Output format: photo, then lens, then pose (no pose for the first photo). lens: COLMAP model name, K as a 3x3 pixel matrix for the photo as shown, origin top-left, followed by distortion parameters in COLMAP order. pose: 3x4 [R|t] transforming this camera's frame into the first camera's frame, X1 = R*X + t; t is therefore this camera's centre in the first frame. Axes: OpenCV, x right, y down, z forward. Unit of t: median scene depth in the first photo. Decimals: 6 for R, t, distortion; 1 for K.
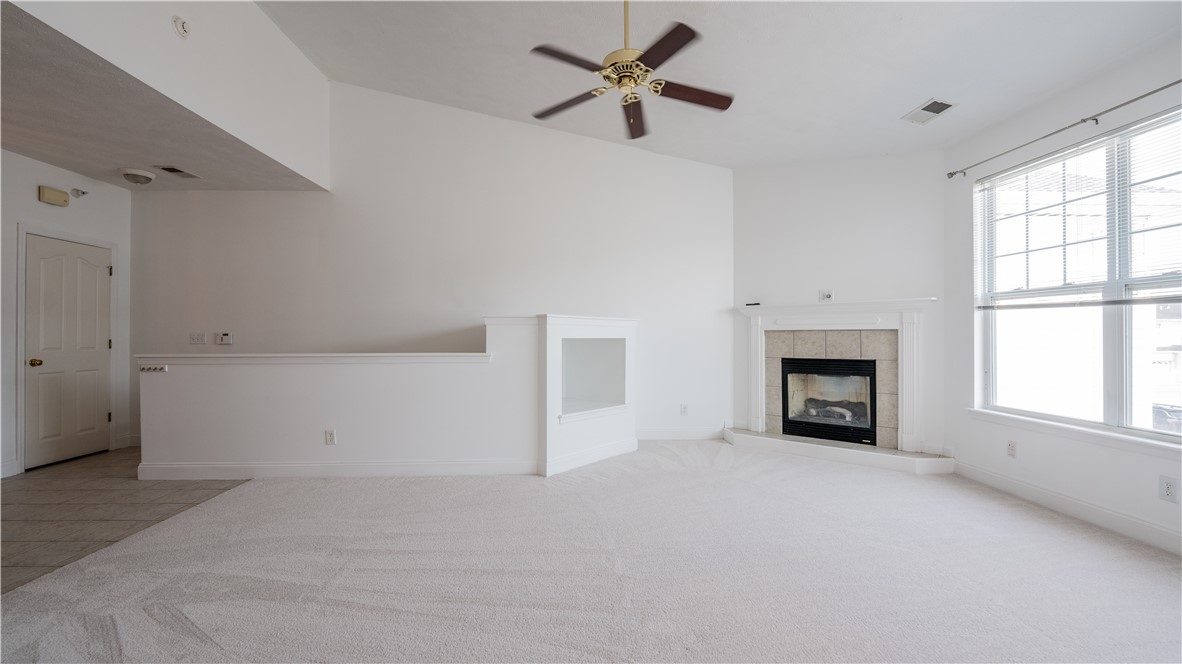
lens RADIAL K [[478.7, 0, 591.0], [0, 478.7, 332.0], [0, 0, 1]] dist [0.000366, -0.005479]
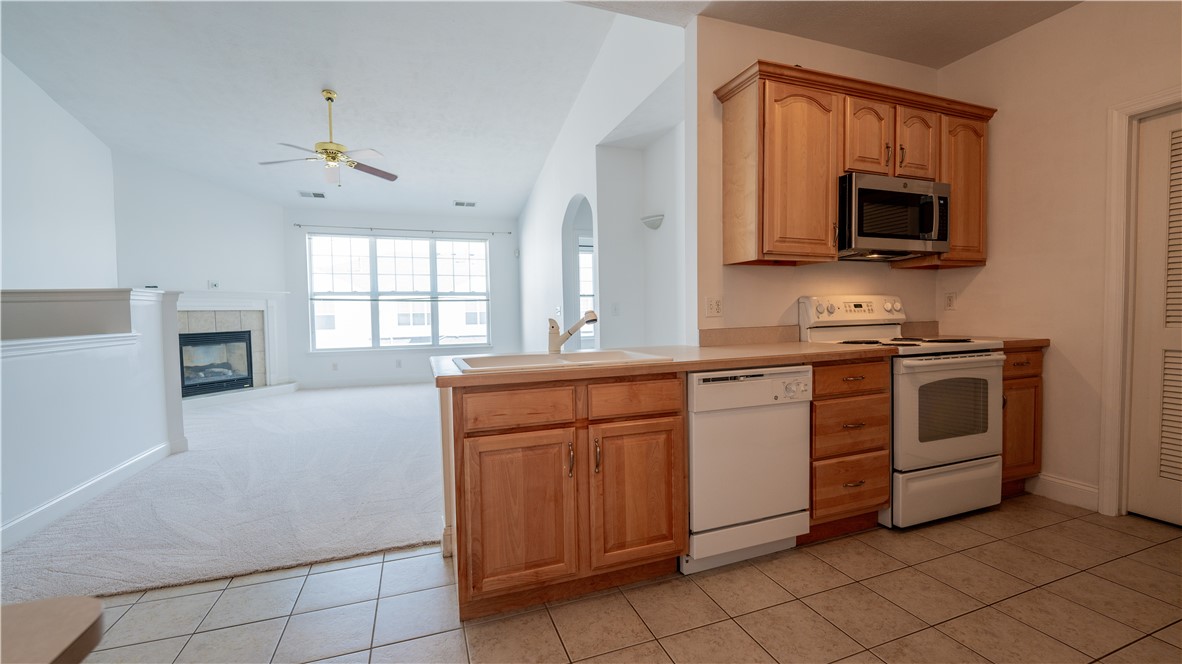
lens RADIAL K [[477.6, 0, 589.2], [0, 477.6, 332.4], [0, 0, 1]] dist [-0.002014, -0.005468]
pose [[-0.293784, -0.034007, 0.955267, -1.272382], [0.009984, 0.999203, 0.038641, 0.018572], [-0.955820, 0.020890, -0.293210, 0.459771]]
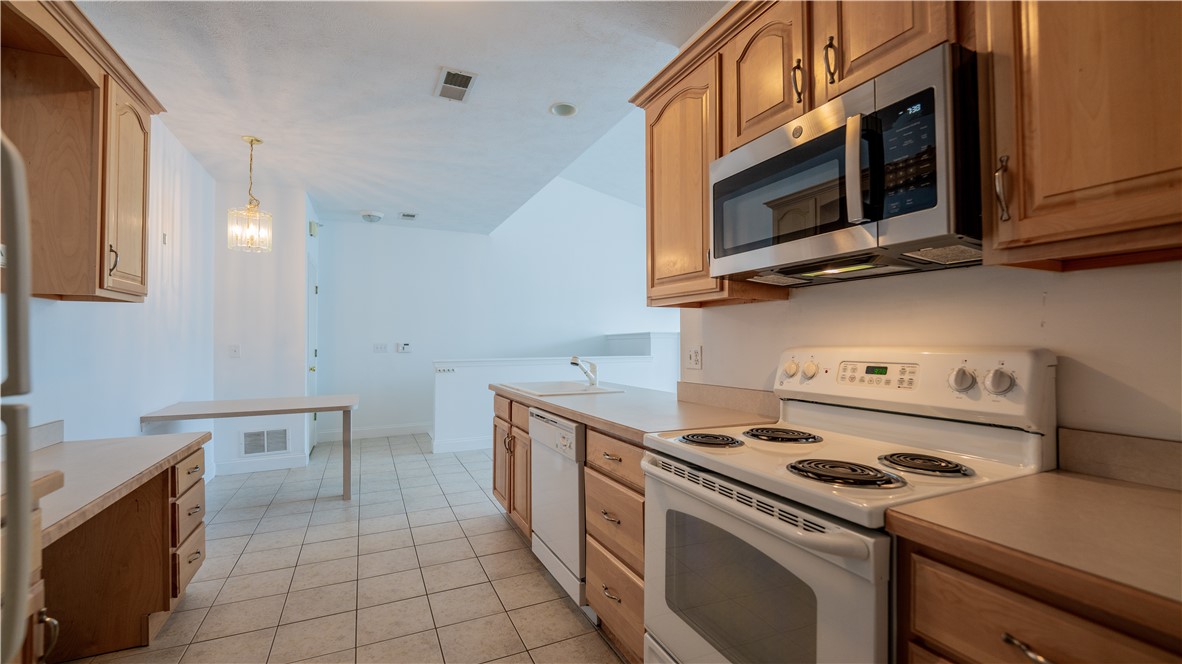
lens RADIAL K [[478.7, 0, 591.0], [0, 478.7, 332.0], [0, 0, 1]] dist [0.000366, -0.005479]
pose [[0.923163, 0.005455, 0.384370, -1.022651], [-0.000379, 0.999912, -0.013279, -0.013237], [-0.384409, 0.012113, 0.923083, -0.399589]]
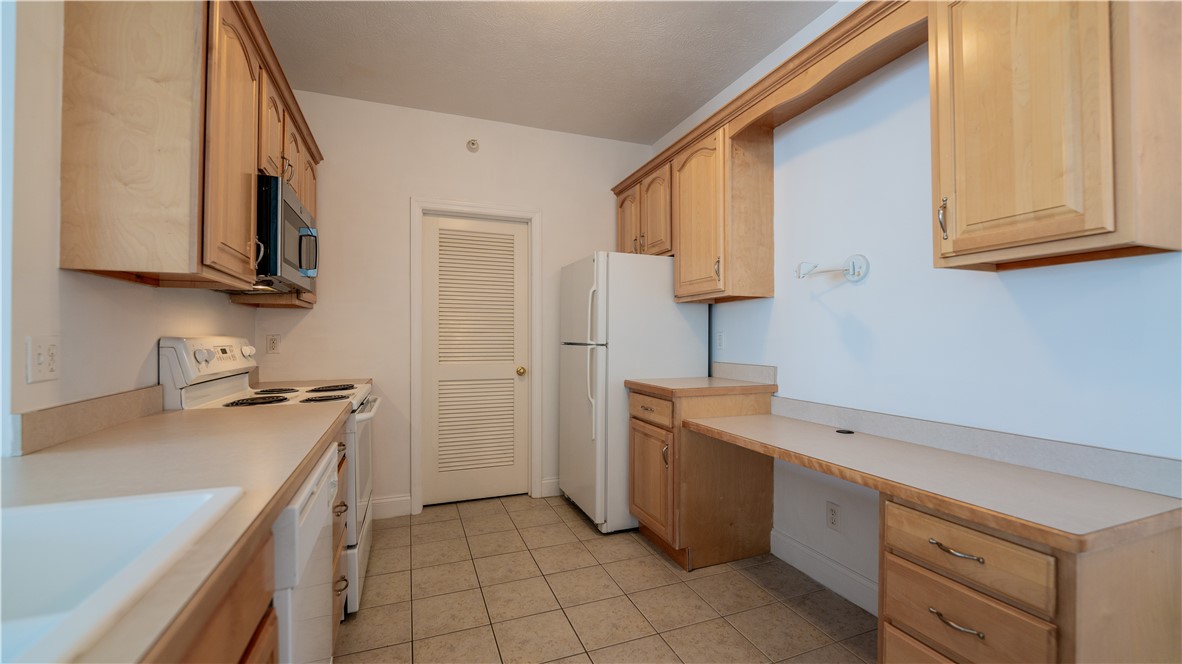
lens RADIAL K [[475.1, 0, 589.7], [0, 475.1, 334.8], [0, 0, 1]] dist [-0.000176, -0.005539]
pose [[-0.949363, 0.001557, -0.314176, -0.913840], [0.005483, 0.999918, -0.011615, 0.000470], [0.314132, -0.012749, -0.949294, 0.482733]]
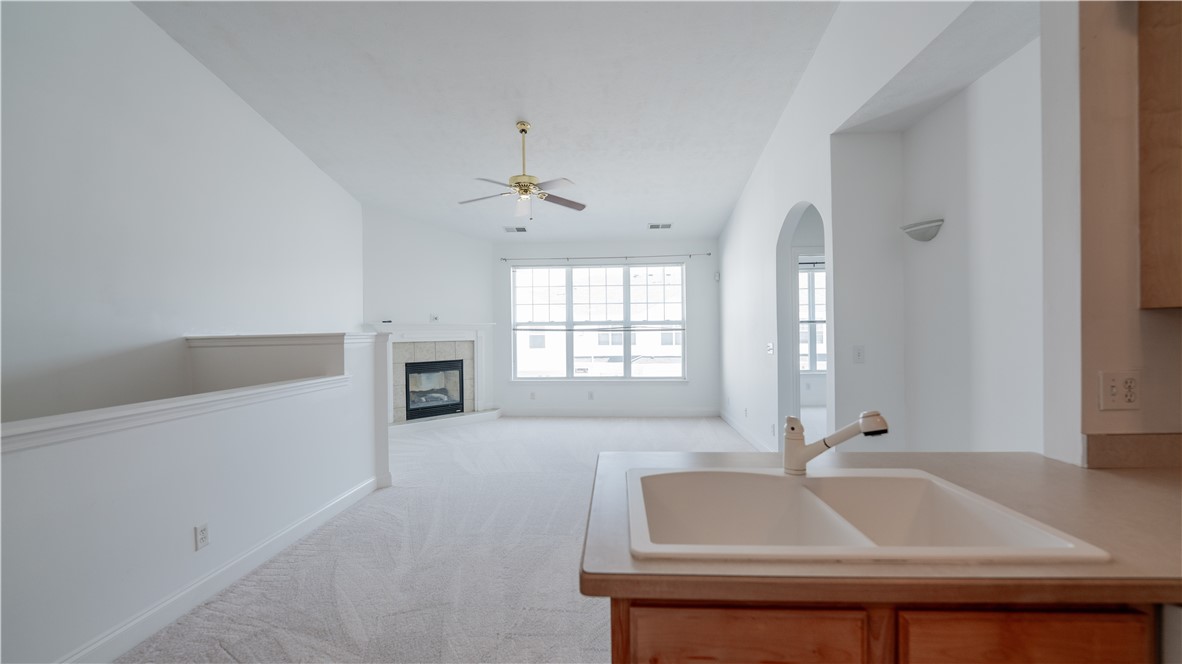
lens RADIAL K [[475.1, 0, 589.7], [0, 475.1, 334.8], [0, 0, 1]] dist [-0.000176, -0.005539]
pose [[0.105824, -0.004787, 0.994373, -1.060098], [0.004862, 0.999979, 0.004296, -0.033333], [-0.994373, 0.004380, 0.105845, 0.439452]]
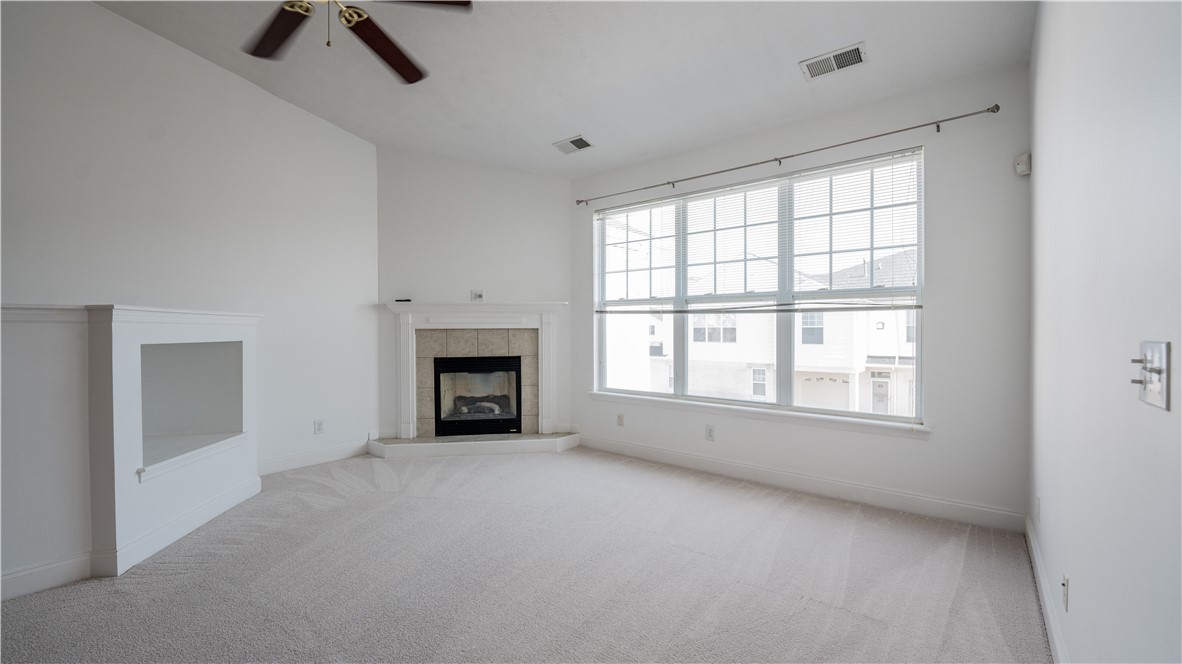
lens RADIAL K [[478.7, 0, 591.0], [0, 478.7, 332.0], [0, 0, 1]] dist [0.000366, -0.005479]
pose [[0.663750, -0.007722, 0.747914, -0.138311], [-0.001762, 0.999928, 0.011888, -0.011698], [-0.747952, -0.009208, 0.663689, 0.156863]]
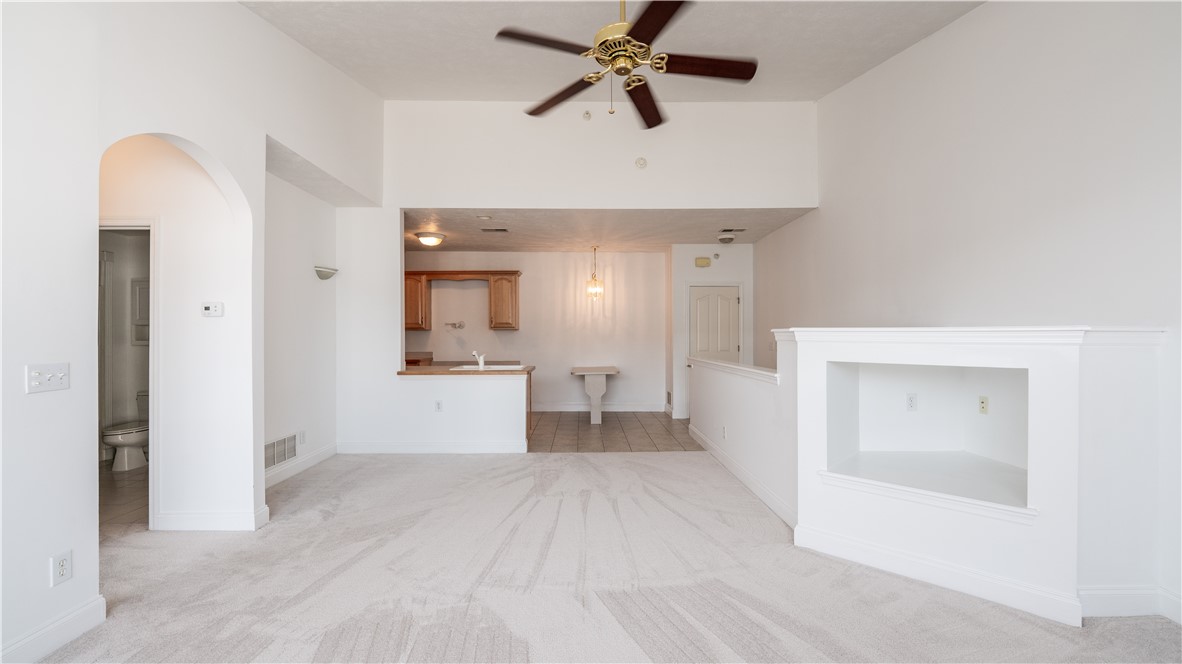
lens RADIAL K [[475.1, 0, 589.7], [0, 475.1, 334.8], [0, 0, 1]] dist [-0.000176, -0.005539]
pose [[-0.030107, 0.001389, -0.999546, 0.651792], [0.011015, 0.999939, 0.001057, -0.030343], [0.999486, -0.010978, -0.030121, 0.686549]]
